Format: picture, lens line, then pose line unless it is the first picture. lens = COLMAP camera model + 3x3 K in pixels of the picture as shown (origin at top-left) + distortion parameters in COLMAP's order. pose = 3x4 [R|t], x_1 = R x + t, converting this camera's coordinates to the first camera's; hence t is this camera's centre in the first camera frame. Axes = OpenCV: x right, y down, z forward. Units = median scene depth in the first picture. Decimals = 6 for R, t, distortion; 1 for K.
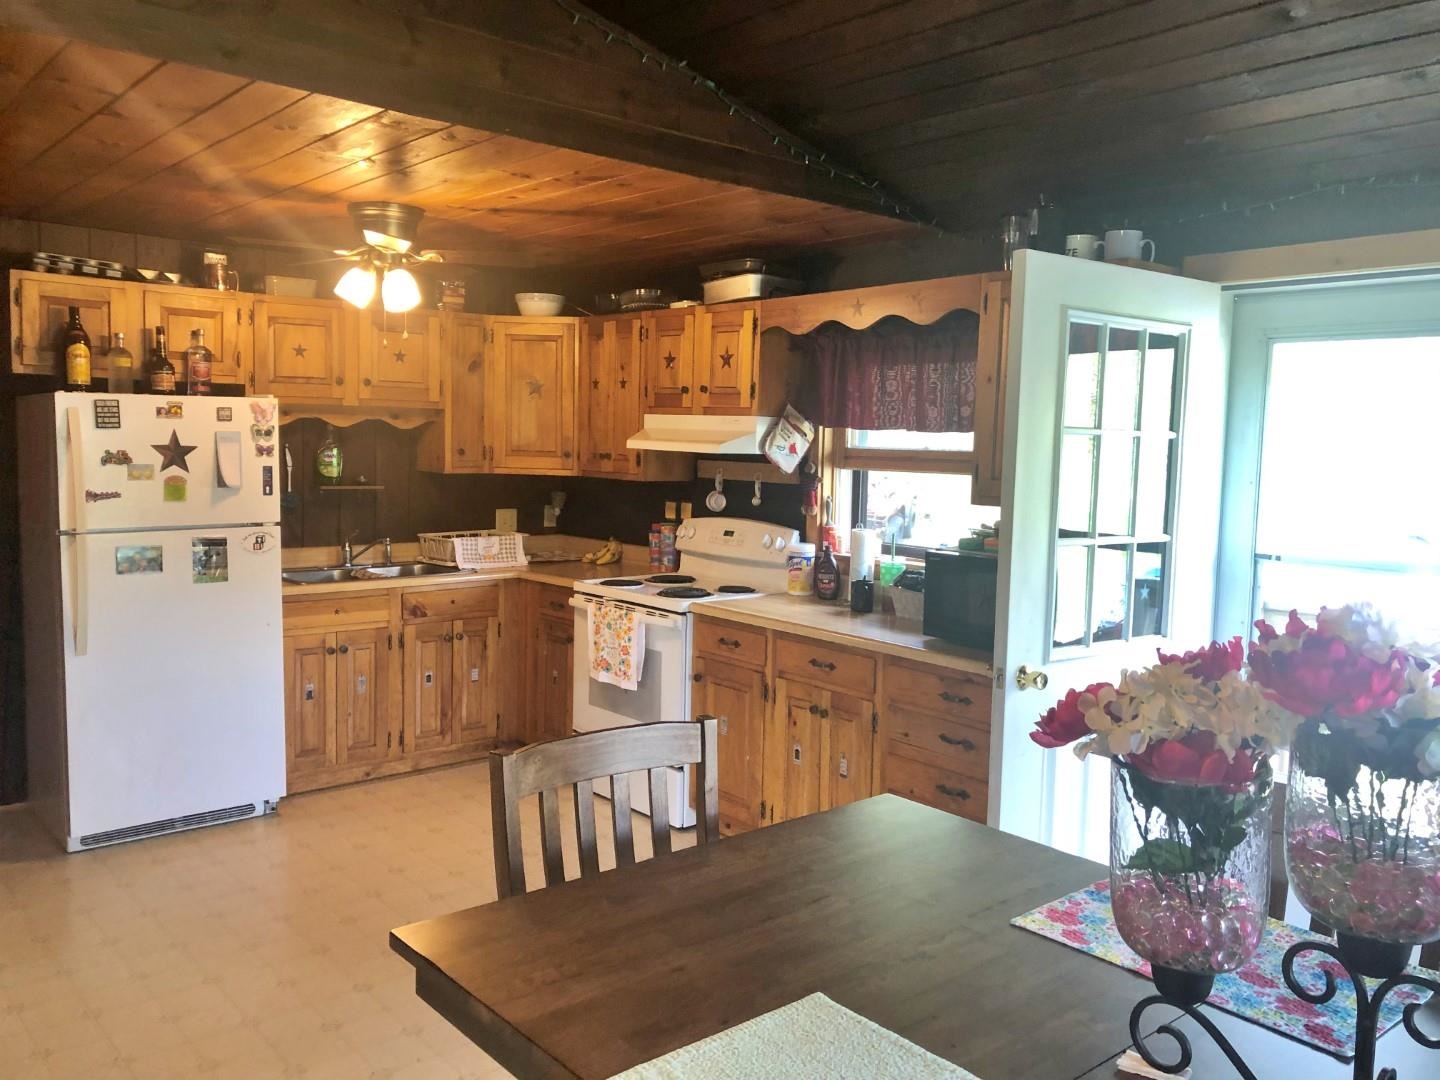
lens RADIAL K [[1174.3, 0, 720.0], [0, 1174.3, 540.0], [0, 0, 1]] dist [0.115683, -0.237024]
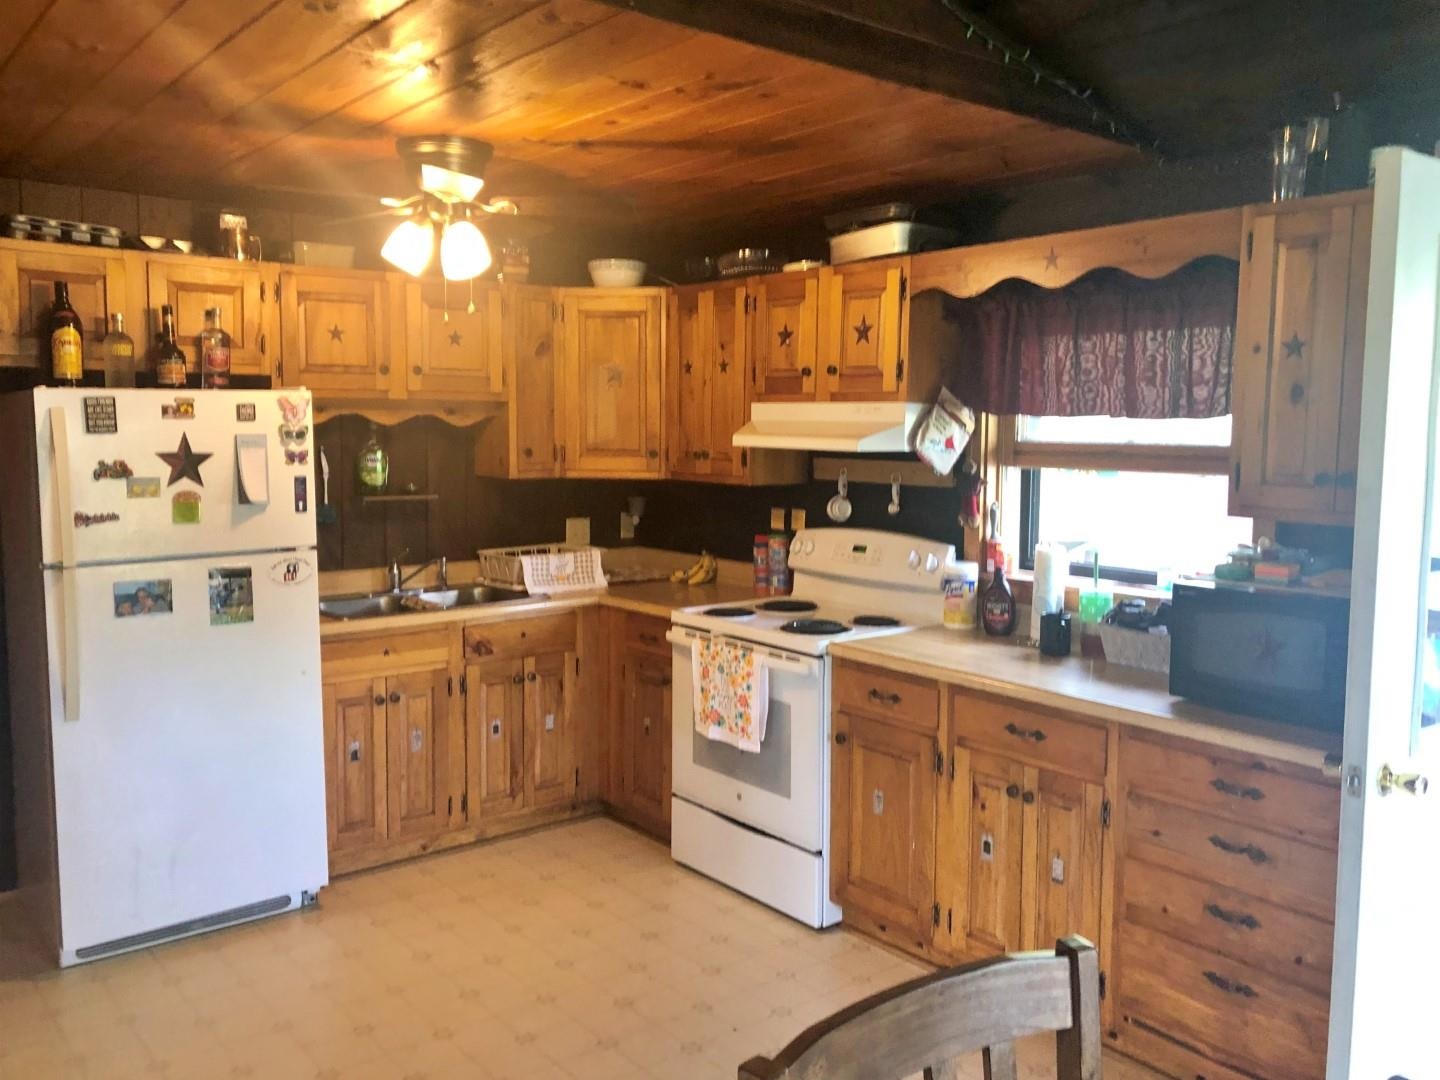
lens RADIAL K [[1184.0, 0, 695.6], [0, 1184.0, 537.1], [0, 0, 1]] dist [0.121445, -0.269265]
pose [[0.998994, -0.011213, -0.043409, -0.075157], [0.011565, 0.999902, 0.007863, -0.023104], [0.043317, -0.008357, 0.999026, 0.193266]]
